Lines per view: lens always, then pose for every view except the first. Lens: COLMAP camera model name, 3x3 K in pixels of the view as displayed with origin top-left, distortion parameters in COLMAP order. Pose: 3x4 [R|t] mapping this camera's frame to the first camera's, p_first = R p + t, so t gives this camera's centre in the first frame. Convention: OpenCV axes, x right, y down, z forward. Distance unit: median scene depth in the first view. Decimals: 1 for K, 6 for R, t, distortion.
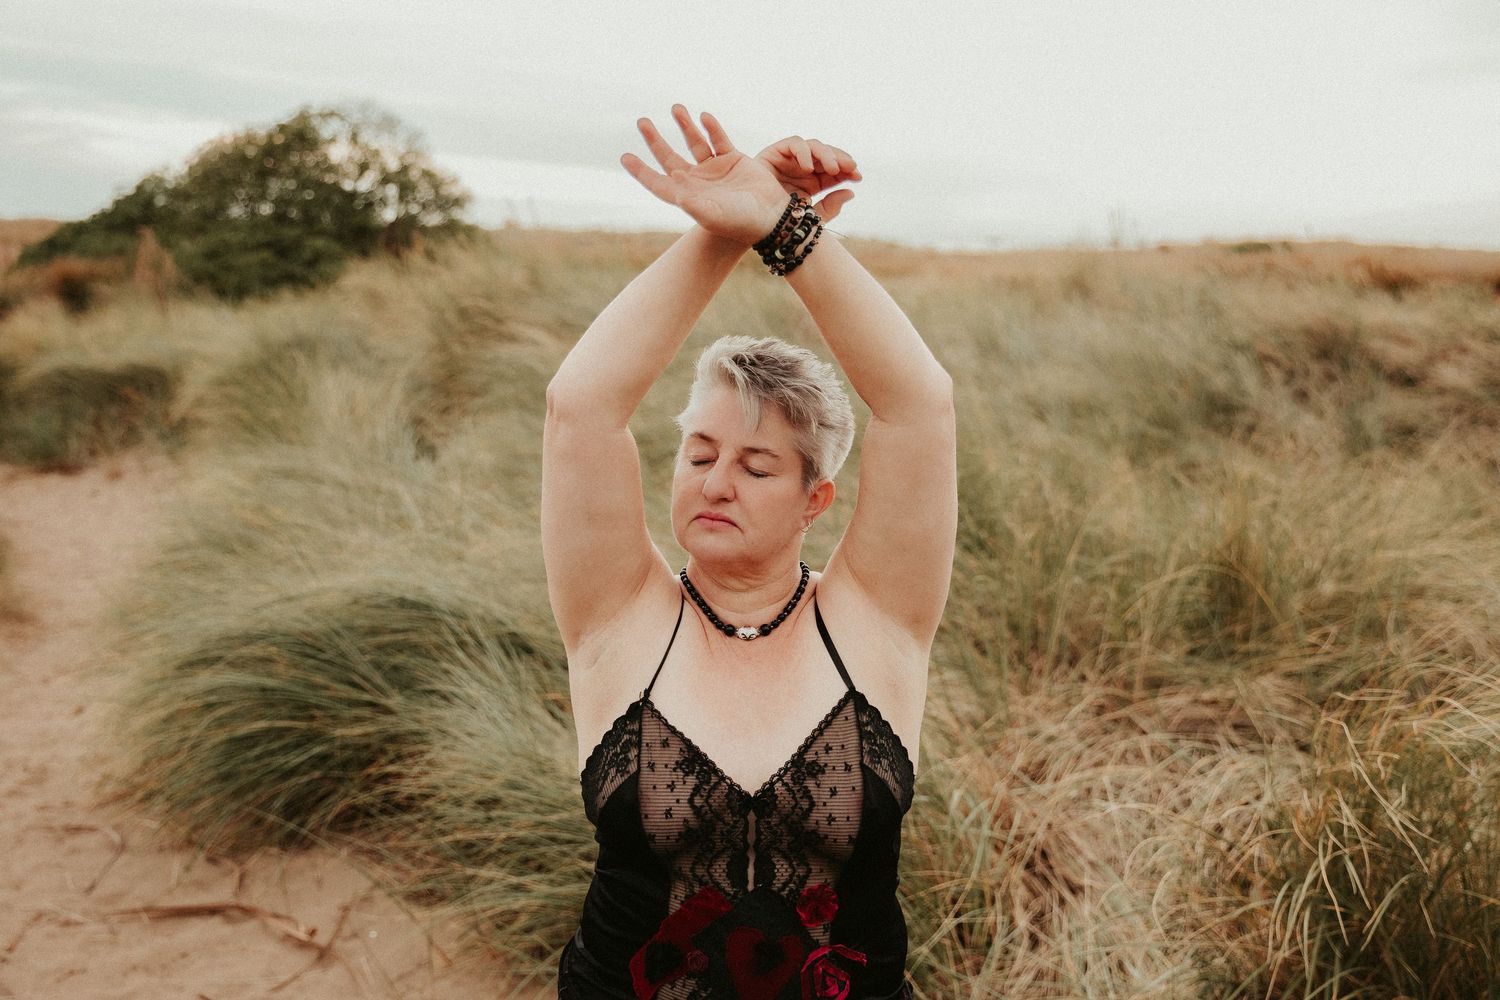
lens RADIAL K [[1453.6, 0, 750.0], [0, 1453.6, 500.0], [0, 0, 1]] dist [0.014524, 0.004832]
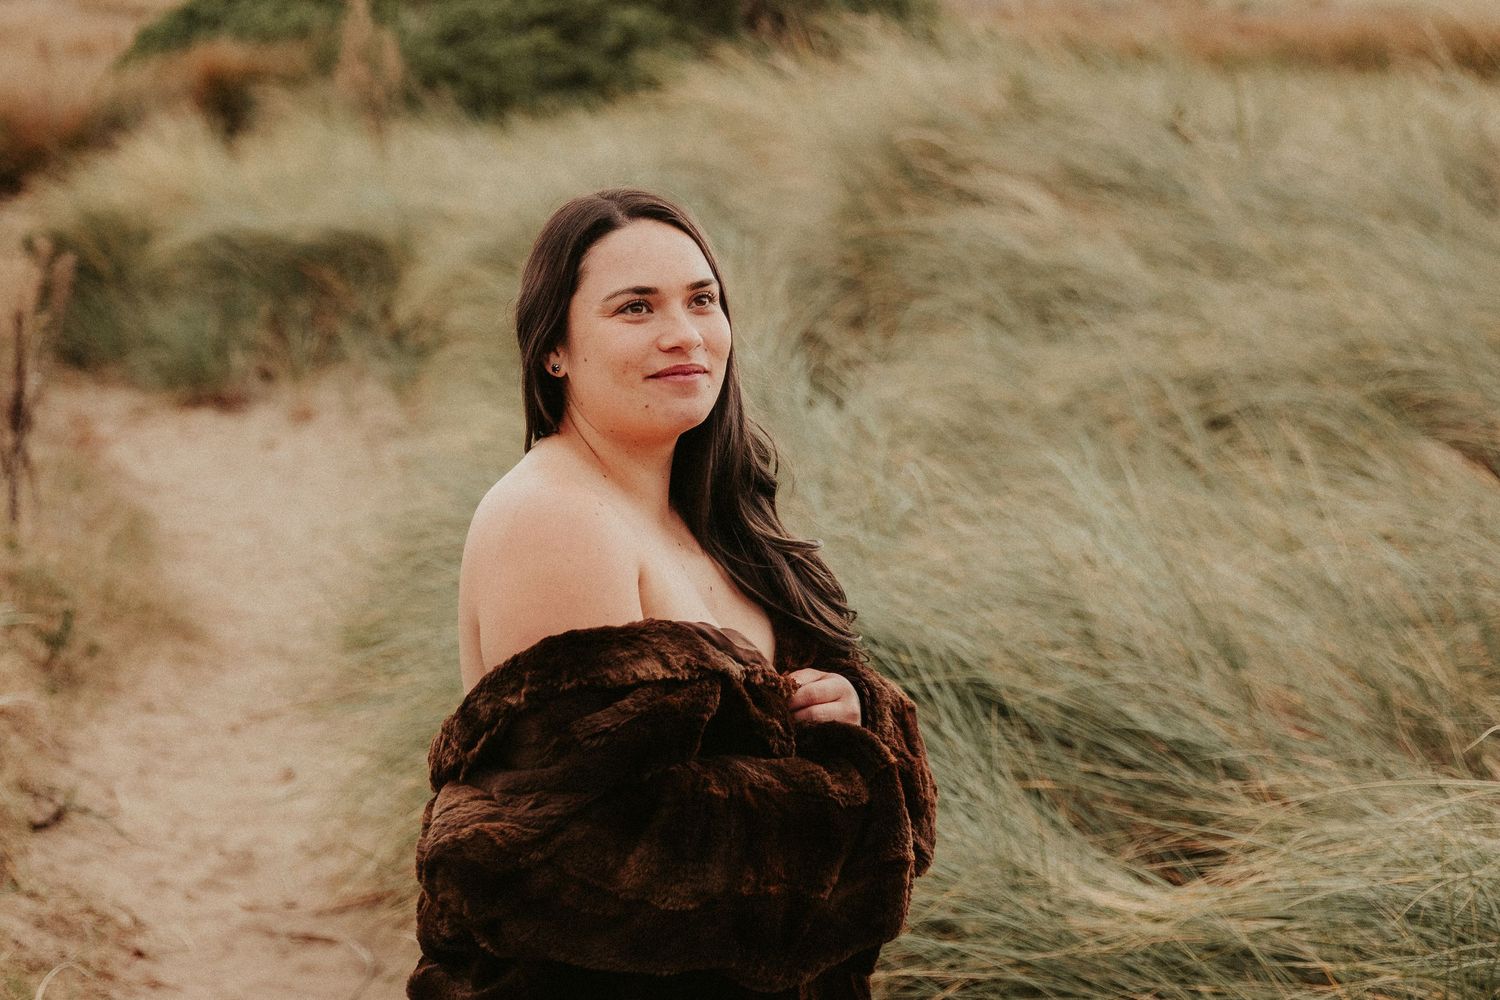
lens RADIAL K [[2229.8, 0, 753.9], [0, 2229.8, 521.0], [0, 0, 1]] dist [-0.004545, -0.017731]
pose [[0.961972, 0.053547, -0.267848, -0.007366], [-0.047021, 0.998421, 0.030724, -0.007189], [0.269070, -0.016961, 0.962971, 0.119301]]
